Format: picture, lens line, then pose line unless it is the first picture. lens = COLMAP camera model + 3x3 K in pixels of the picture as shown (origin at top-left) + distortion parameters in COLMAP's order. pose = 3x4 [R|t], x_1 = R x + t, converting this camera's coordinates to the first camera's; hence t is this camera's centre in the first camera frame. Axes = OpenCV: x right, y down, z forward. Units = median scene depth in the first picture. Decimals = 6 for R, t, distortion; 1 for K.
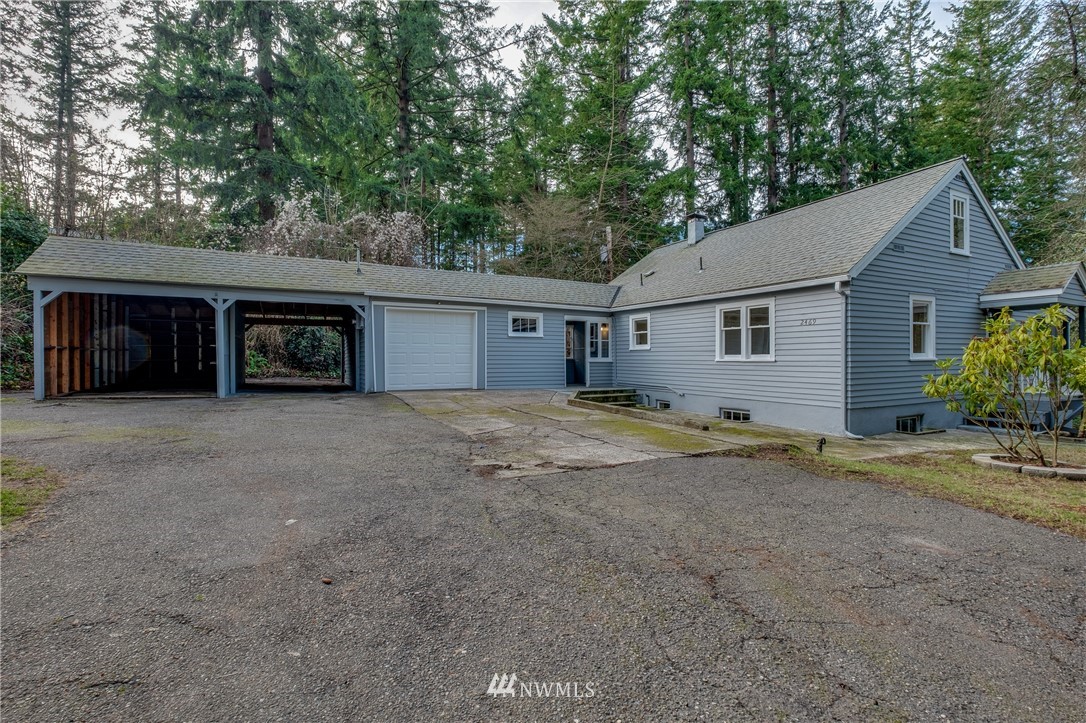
lens RADIAL K [[482.3, 0, 545.9], [0, 482.3, 360.5], [0, 0, 1]] dist [-0.003661, -0.000138]
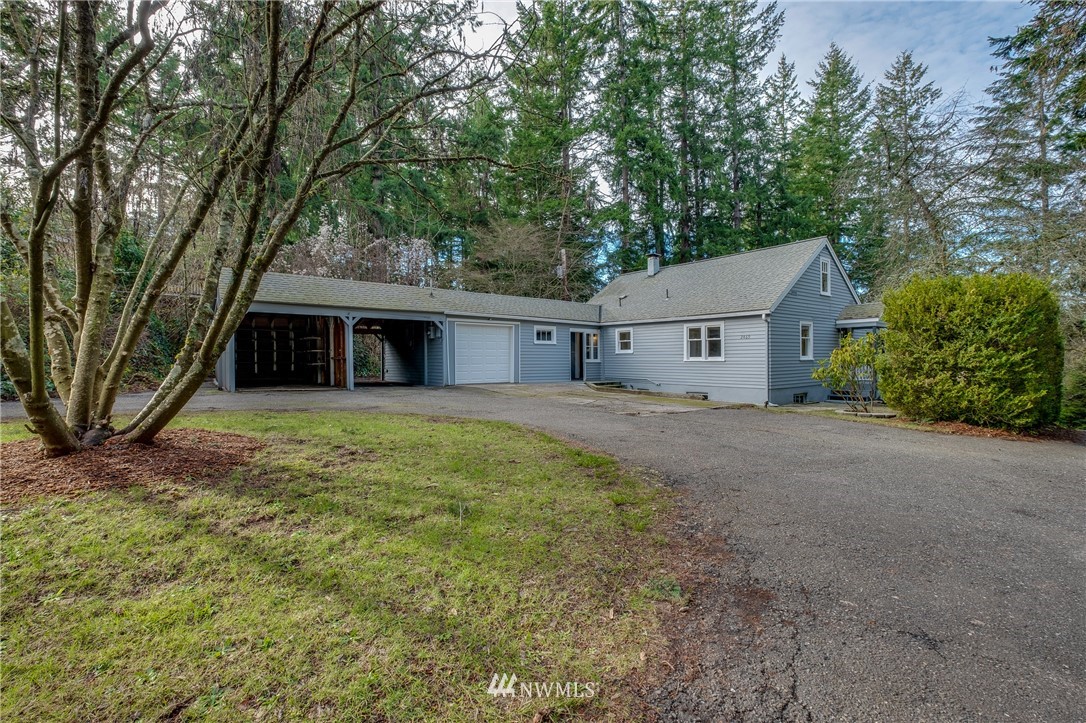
lens RADIAL K [[474.6, 0, 543.0], [0, 474.6, 361.5], [0, 0, 1]] dist [-0.002365, -0.000495]
pose [[0.982220, -0.003930, 0.187694, -0.293962], [0.004023, 0.999992, -0.000115, 0.000438], [-0.187692, 0.000868, 0.982228, -0.306906]]
